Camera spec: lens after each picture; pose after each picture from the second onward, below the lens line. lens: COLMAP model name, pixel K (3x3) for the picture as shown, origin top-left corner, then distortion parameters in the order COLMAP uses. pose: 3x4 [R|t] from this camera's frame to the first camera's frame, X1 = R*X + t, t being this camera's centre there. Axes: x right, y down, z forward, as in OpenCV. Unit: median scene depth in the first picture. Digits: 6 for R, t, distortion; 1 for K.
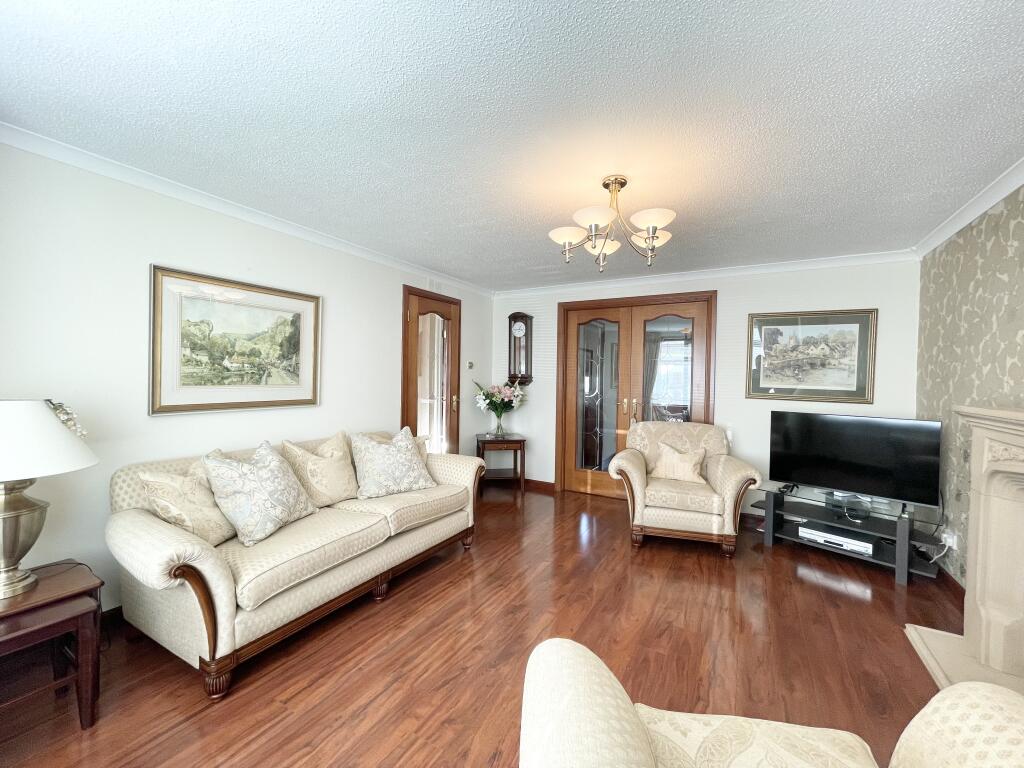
lens RADIAL K [[417.1, 0, 511.0], [0, 417.1, 382.0], [0, 0, 1]] dist [-0.002097, -0.000023]
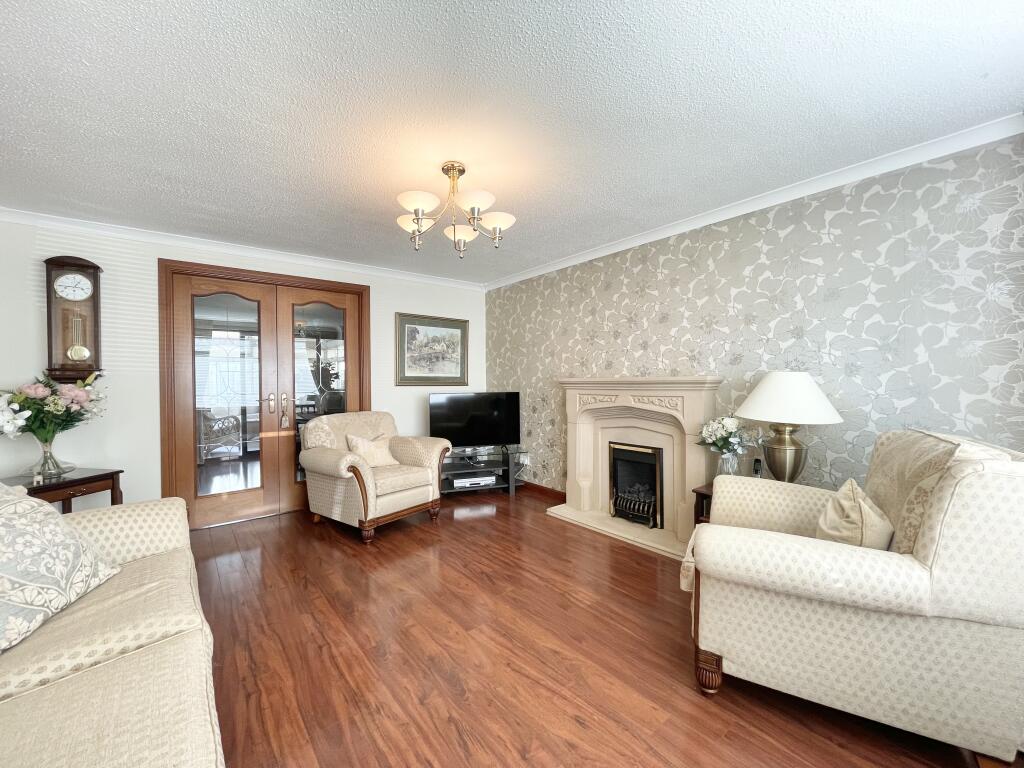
lens RADIAL K [[417.1, 0, 511.0], [0, 417.1, 382.0], [0, 0, 1]] dist [-0.002097, -0.000023]
pose [[0.368308, -0.025927, 0.929342, -0.476754], [0.029473, 0.999434, 0.016202, 0.023377], [-0.929237, 0.021423, 0.368864, 0.356238]]
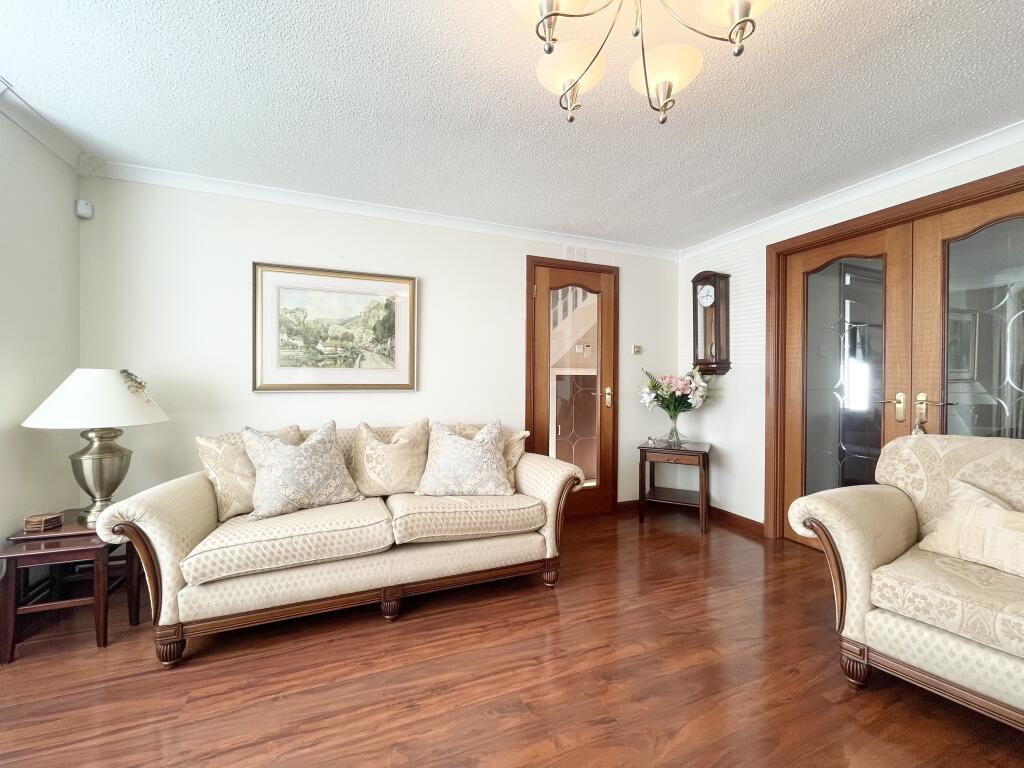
lens RADIAL K [[417.1, 0, 511.0], [0, 417.1, 382.0], [0, 0, 1]] dist [-0.002097, -0.000023]
pose [[0.789859, -0.008830, -0.613225, 0.301917], [-0.001417, 0.999867, -0.016222, 0.051546], [0.613287, 0.013682, 0.789742, 0.381298]]
